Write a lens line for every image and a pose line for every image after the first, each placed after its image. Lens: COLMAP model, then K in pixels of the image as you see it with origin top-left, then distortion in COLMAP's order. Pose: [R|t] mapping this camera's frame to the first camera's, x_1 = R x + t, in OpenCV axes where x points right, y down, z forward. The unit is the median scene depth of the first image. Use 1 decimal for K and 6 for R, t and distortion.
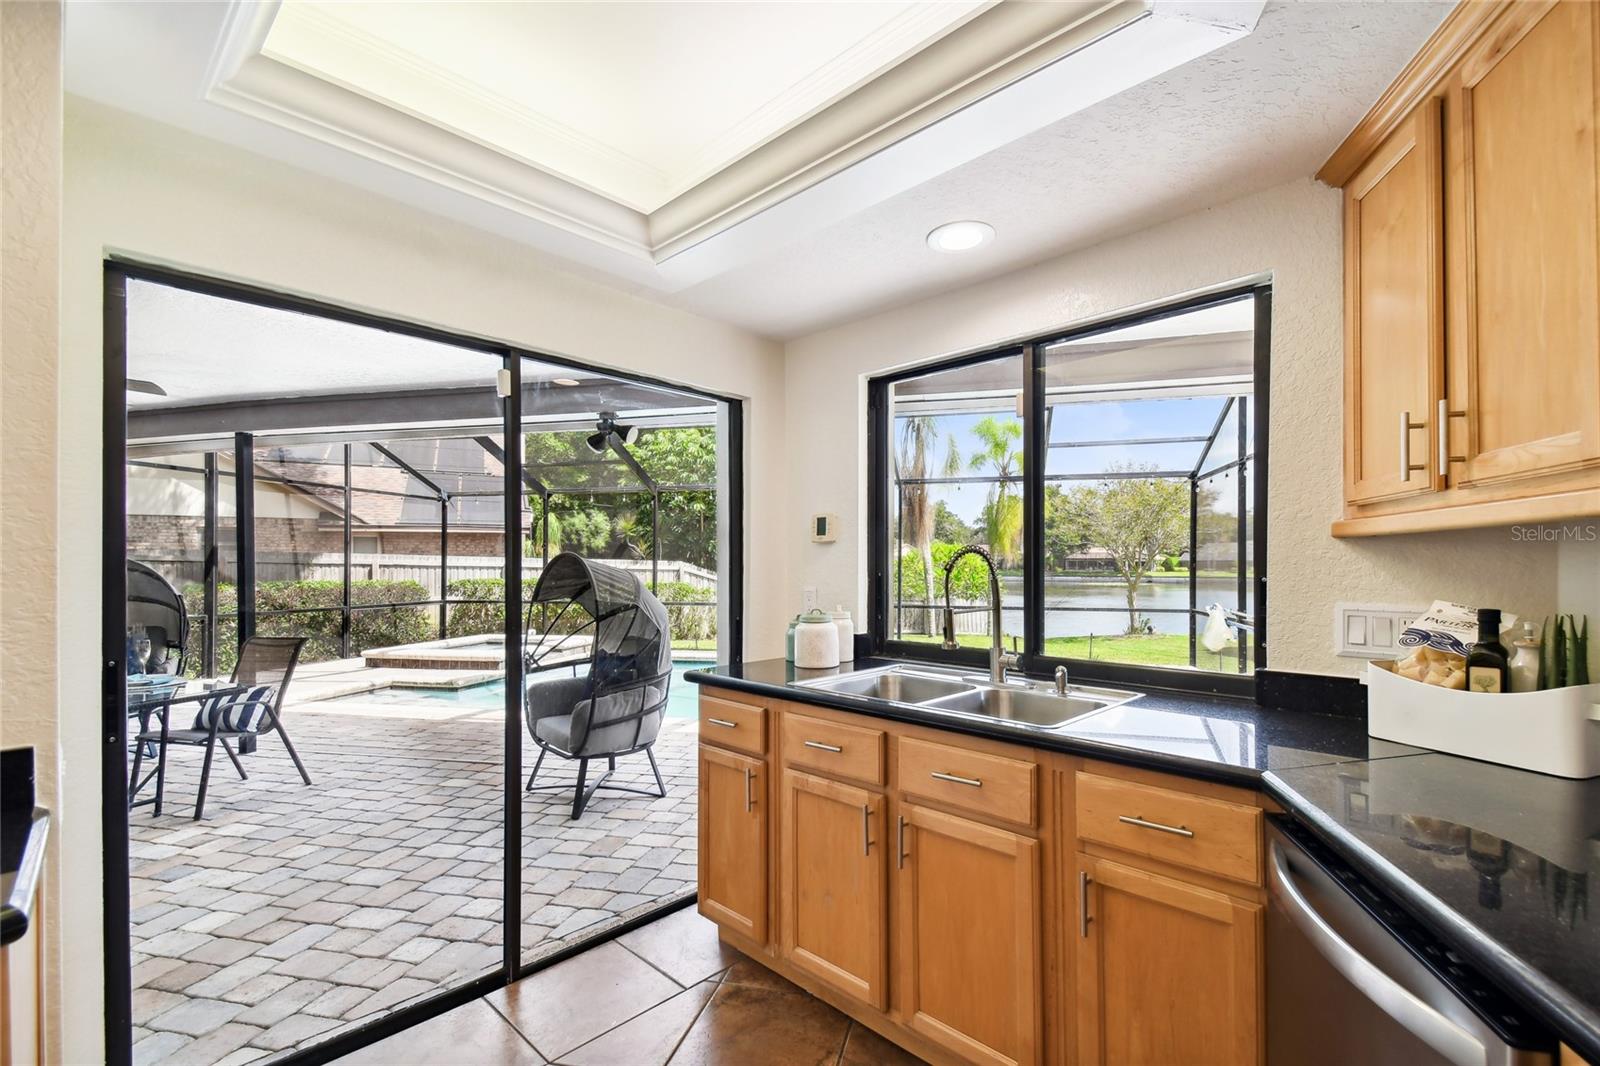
lens RADIAL K [[703.2, 0, 822.1], [0, 703.2, 556.9], [0, 0, 1]] dist [0.017318, -0.000134]
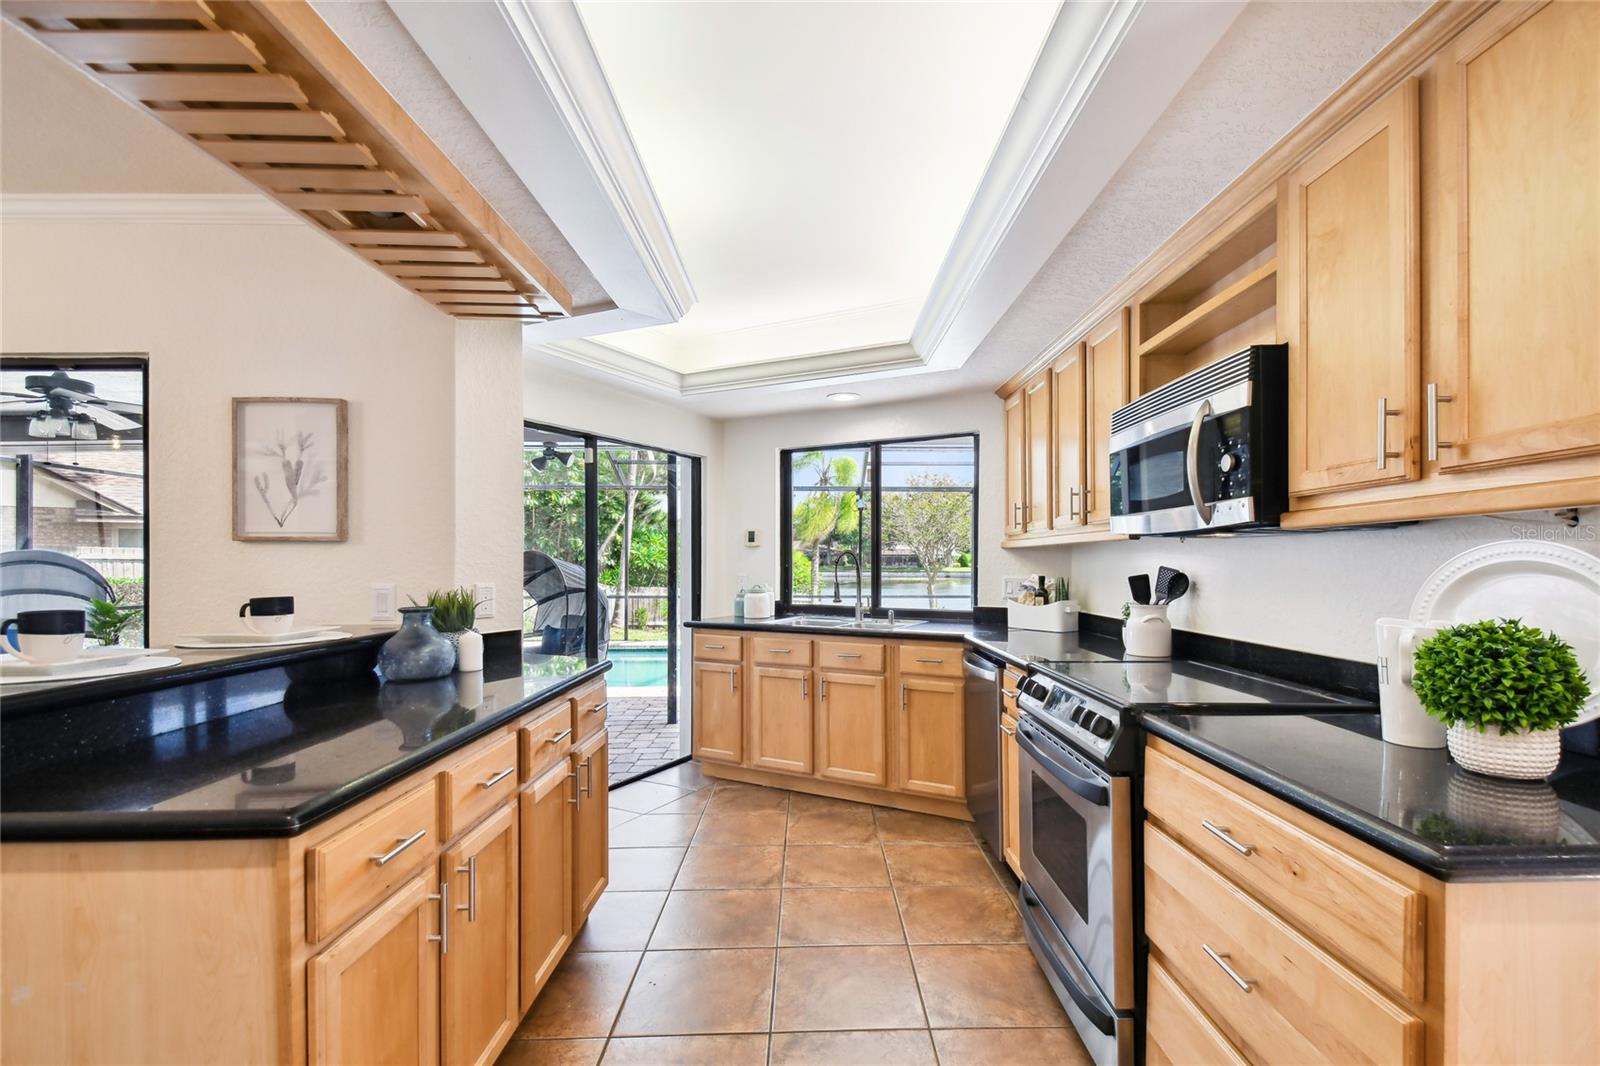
lens RADIAL K [[703.2, 0, 822.1], [0, 703.2, 556.9], [0, 0, 1]] dist [0.017318, -0.000134]
pose [[0.966134, -0.000076, 0.258040, -0.375665], [-0.001925, 0.999970, 0.007502, -0.012161], [-0.258033, -0.007744, 0.966105, -0.908253]]
